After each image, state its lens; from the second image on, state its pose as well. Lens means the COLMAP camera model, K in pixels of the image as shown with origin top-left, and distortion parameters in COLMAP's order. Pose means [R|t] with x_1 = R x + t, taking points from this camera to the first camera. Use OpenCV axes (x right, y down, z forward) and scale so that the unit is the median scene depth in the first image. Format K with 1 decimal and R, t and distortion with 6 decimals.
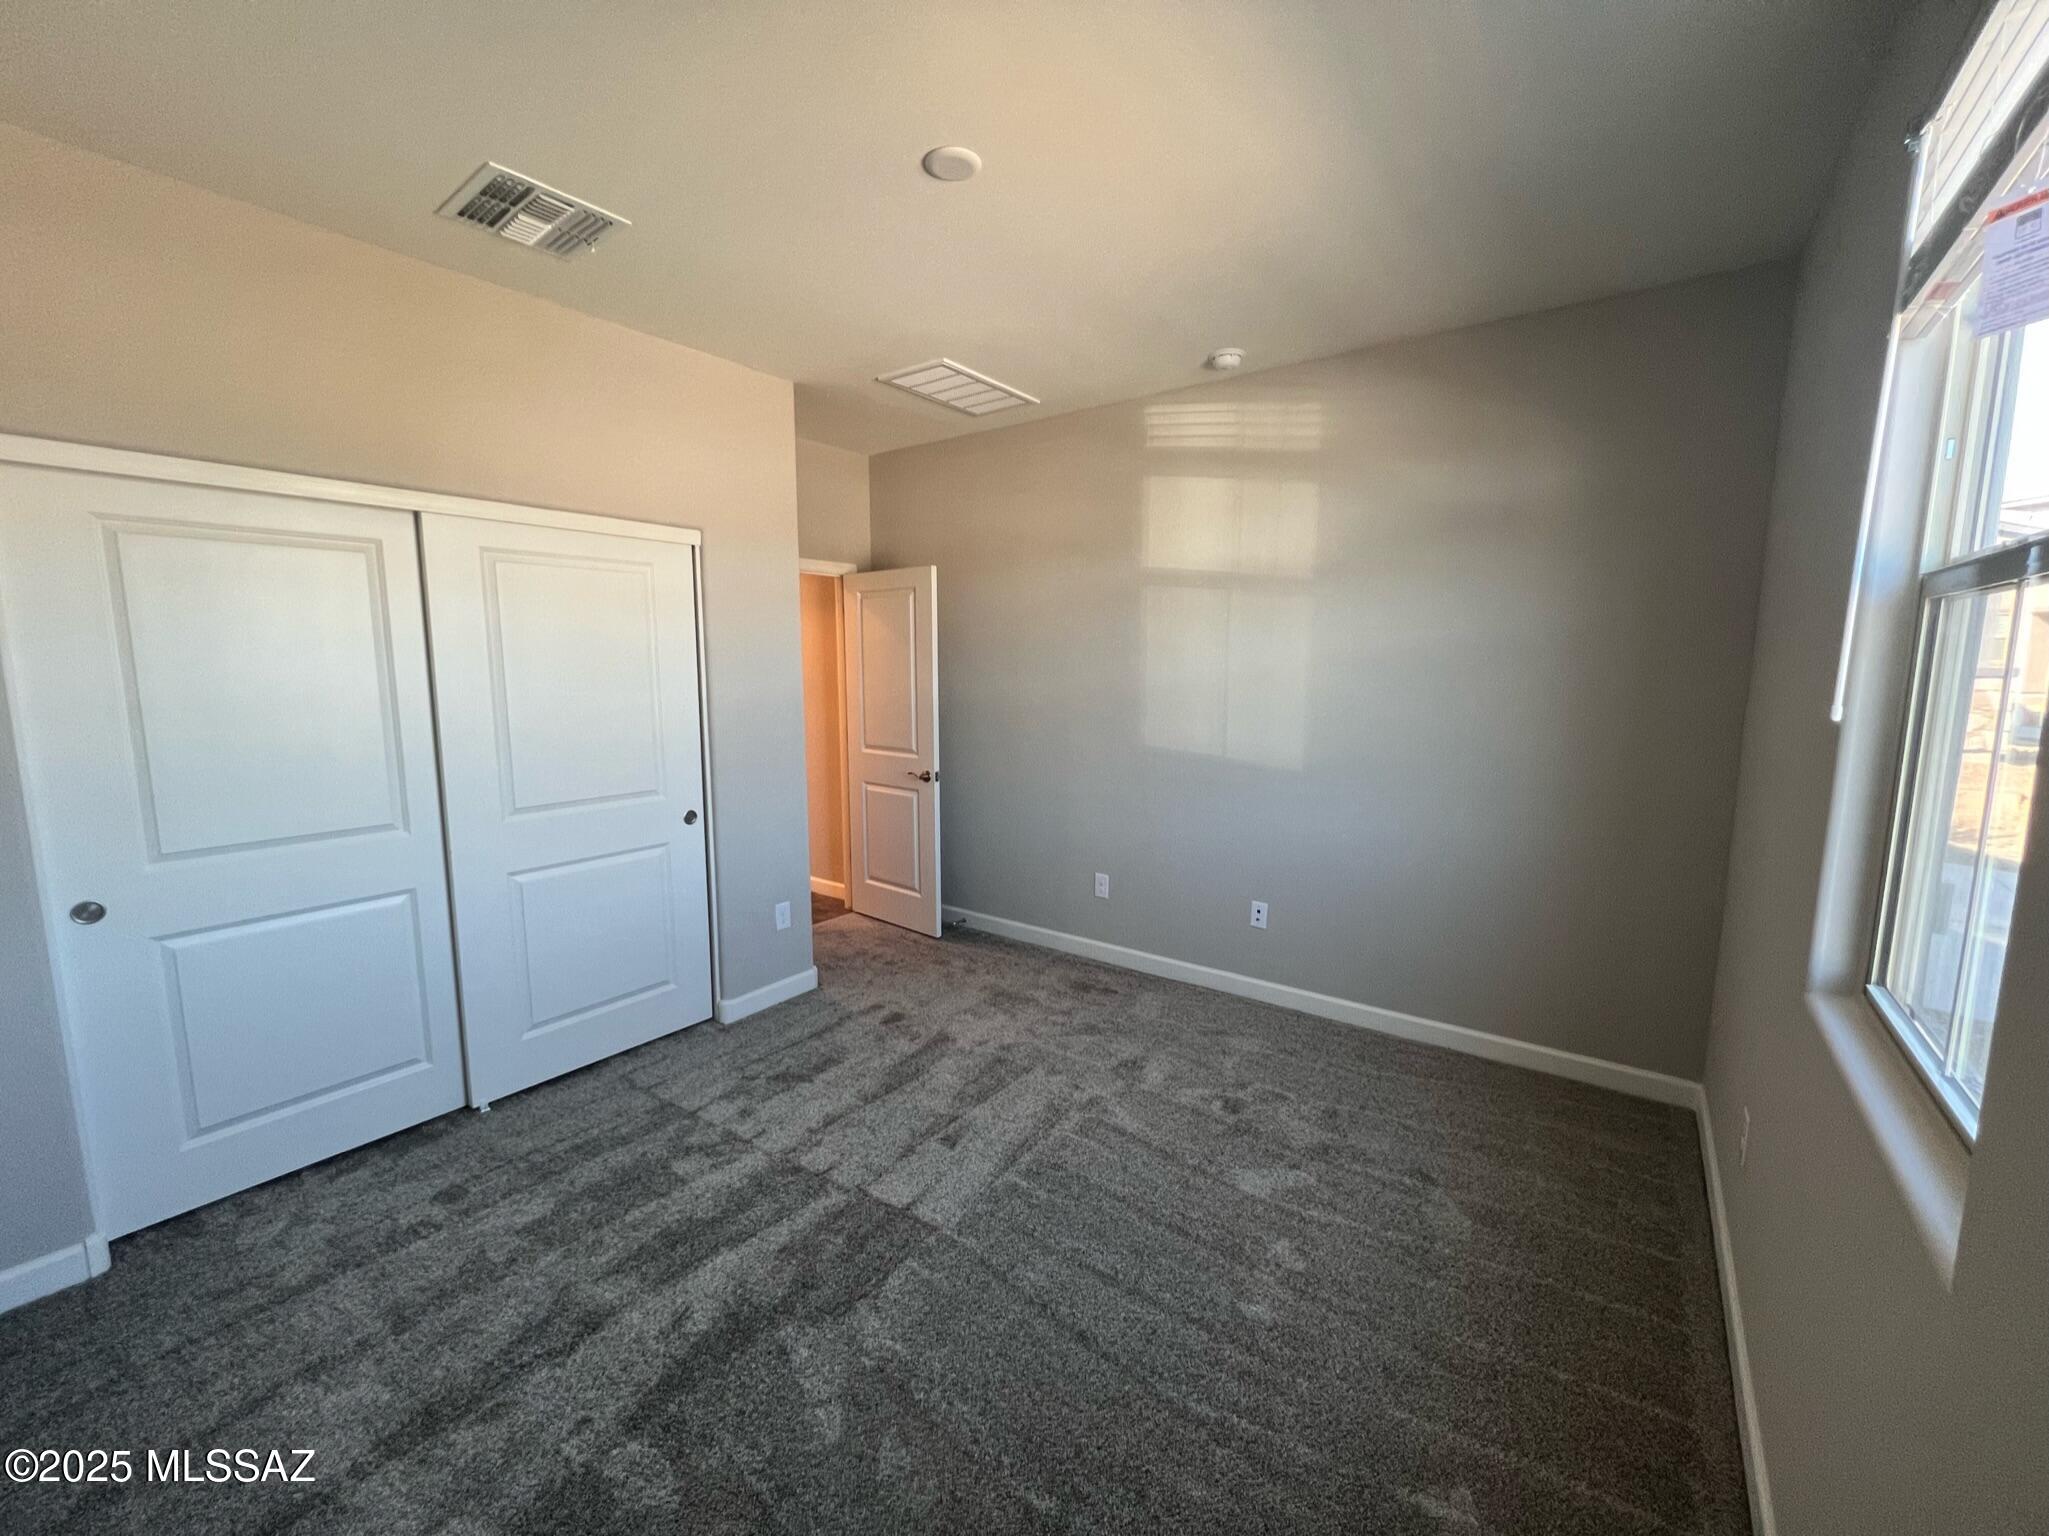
lens RADIAL K [[817.8, 0, 1018.5], [0, 817.8, 761.8], [0, 0, 1]] dist [-0.001419, -0.000206]
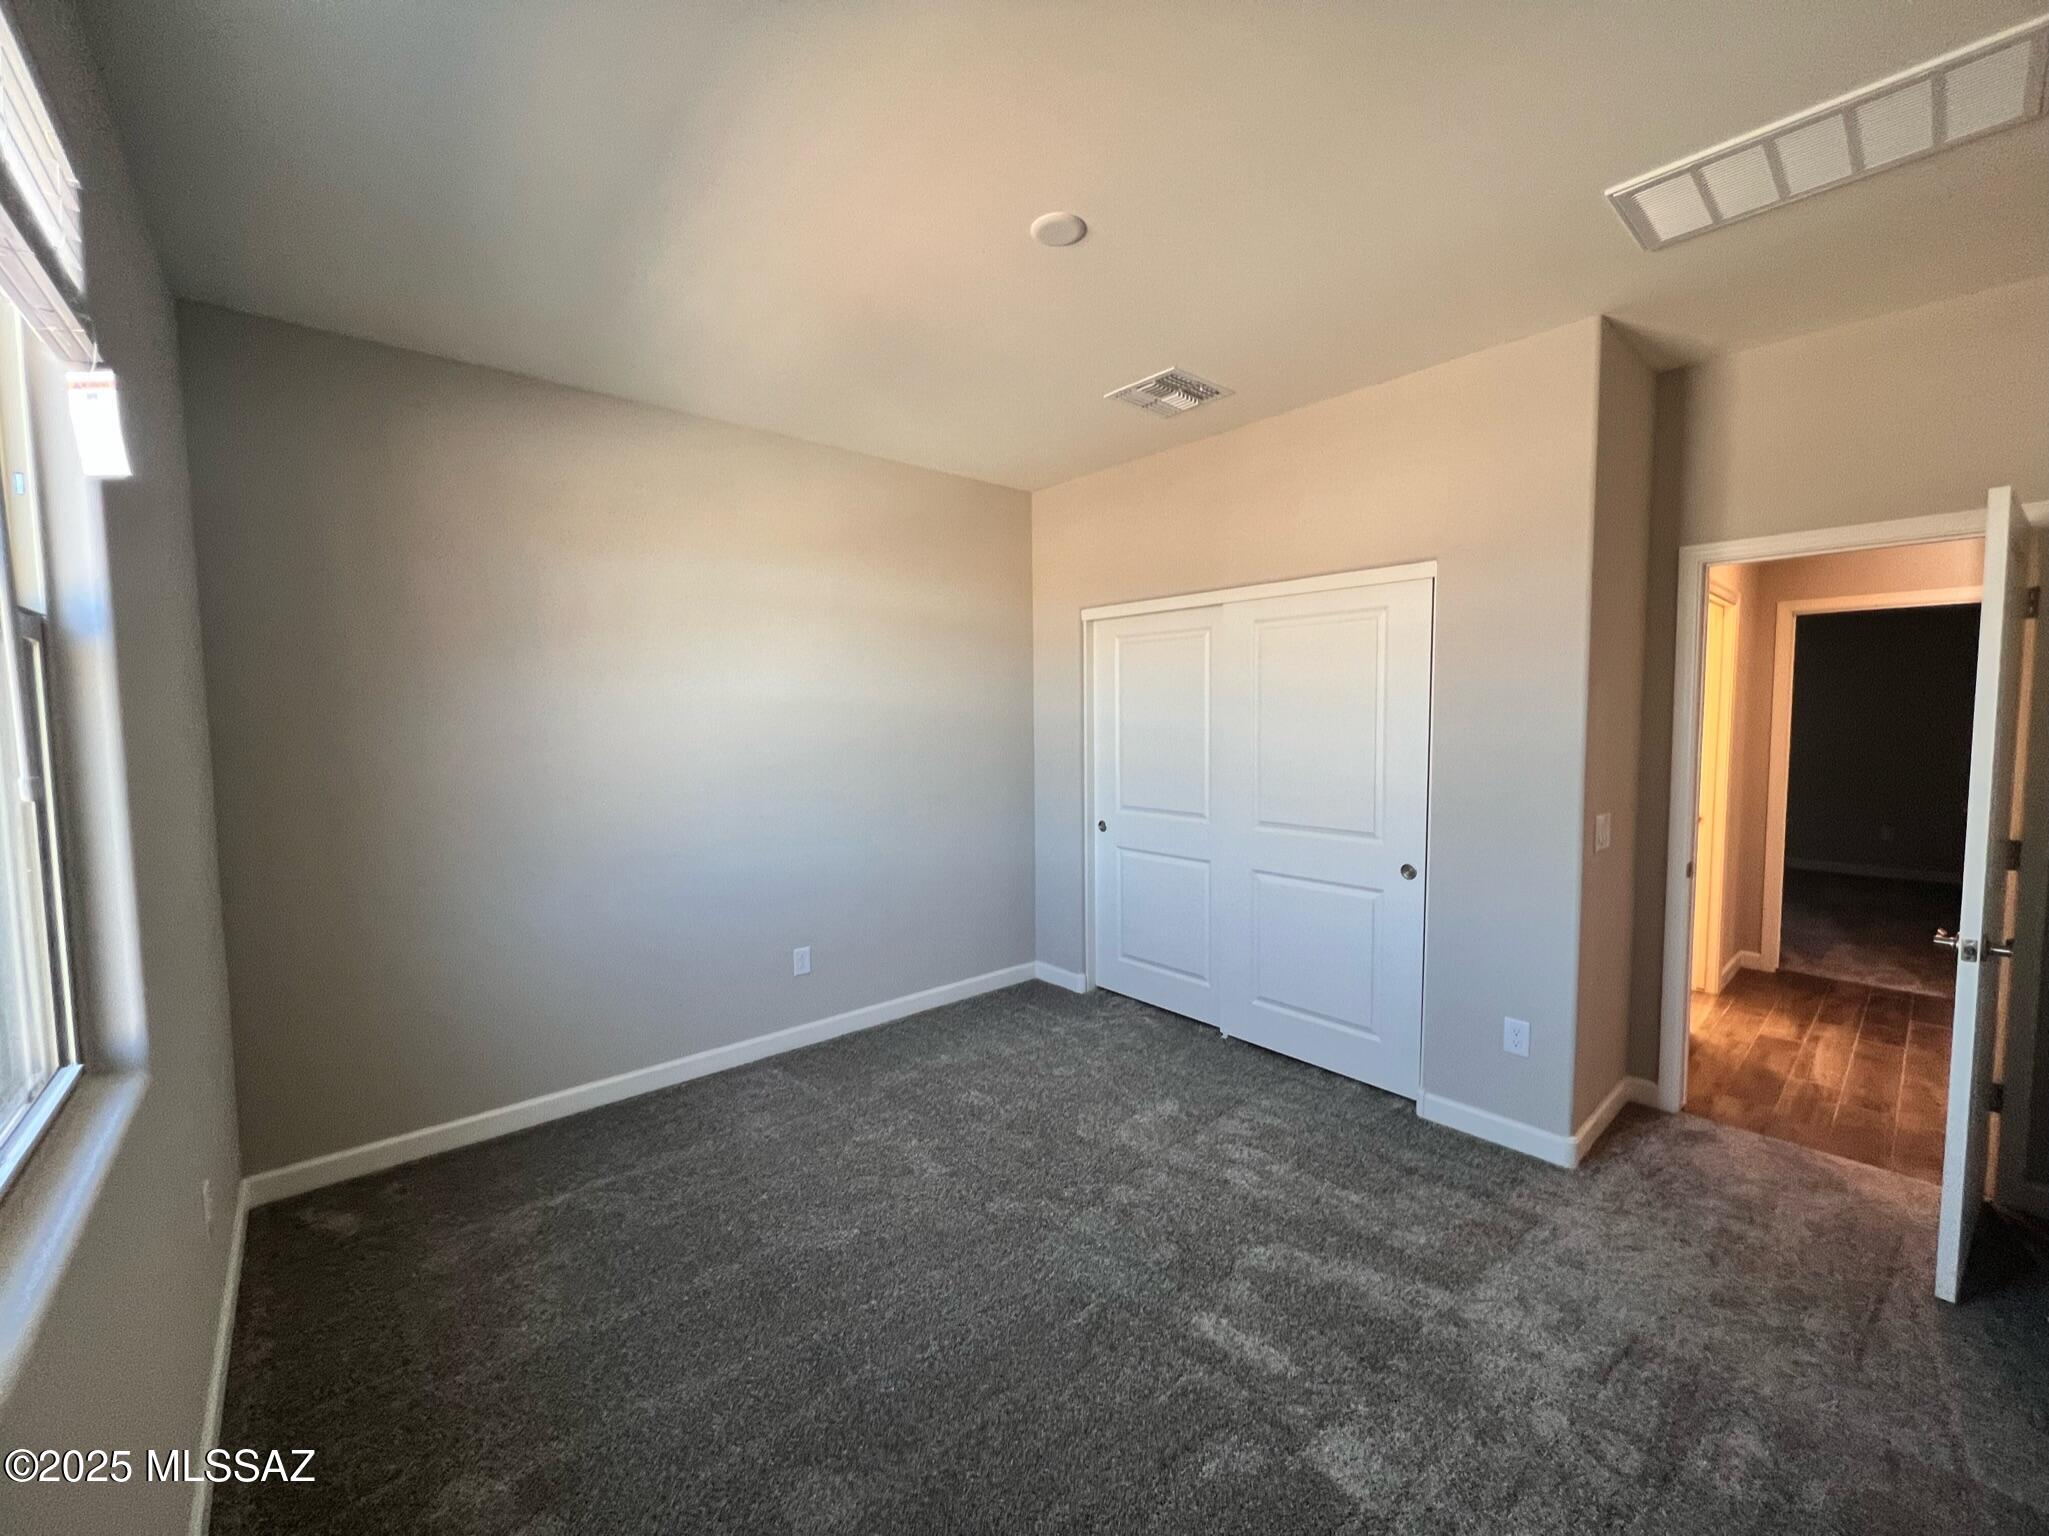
lens RADIAL K [[817.8, 0, 1034.5], [0, 817.8, 771.5], [0, 0, 1]] dist [-0.001419, -0.000206]
pose [[-0.206399, 0.066511, -0.976205, 0.617728], [-0.119229, 0.988543, 0.092561, -0.084428], [0.971177, 0.135496, -0.196104, 0.795891]]
